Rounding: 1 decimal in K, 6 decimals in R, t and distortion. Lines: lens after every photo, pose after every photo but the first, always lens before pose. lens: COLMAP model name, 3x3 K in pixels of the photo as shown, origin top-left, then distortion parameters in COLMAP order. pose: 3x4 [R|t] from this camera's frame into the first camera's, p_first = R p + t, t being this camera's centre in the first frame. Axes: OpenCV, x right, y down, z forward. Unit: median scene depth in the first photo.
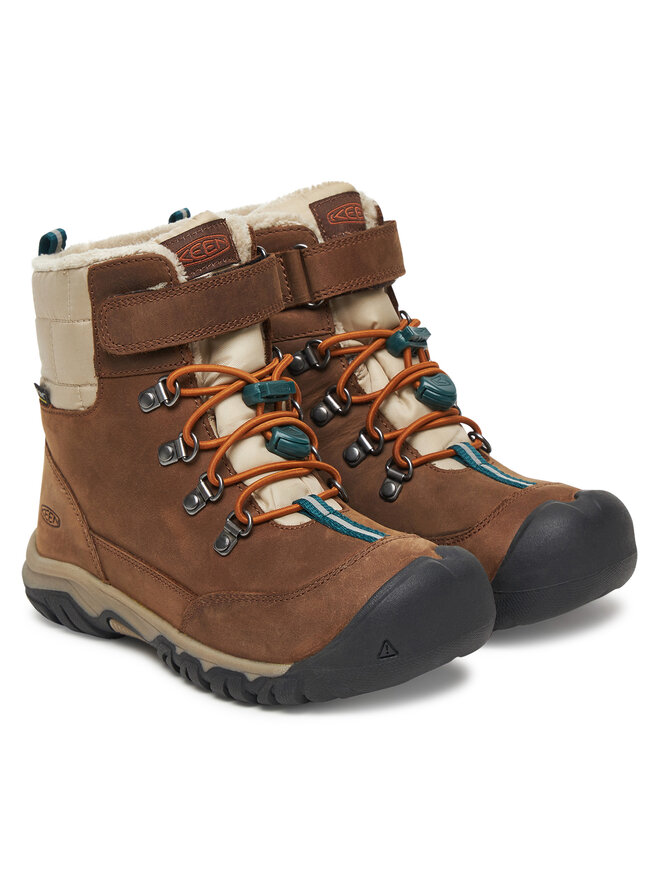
lens RADIAL K [[2014.4, 0, 330.0], [0, 2014.4, 440.0], [0, 0, 1]] dist [-0.021551, -0.047894]
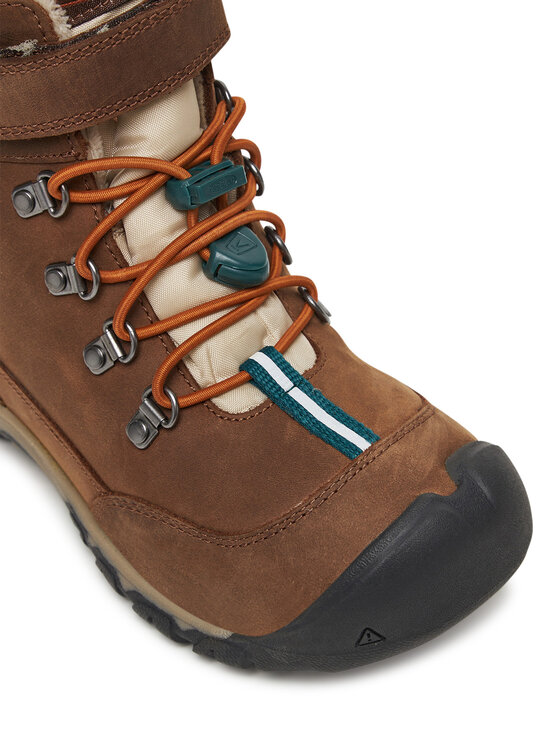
lens RADIAL K [[1707.7, 0, 280.0], [0, 1707.7, 373.0], [0, 0, 1]] dist [-0.021551, -0.047894]
pose [[0.997936, 0.011559, -0.063171, 0.031282], [0.015089, 0.913928, 0.405597, -0.199299], [0.062422, -0.405713, 0.911867, 0.467004]]
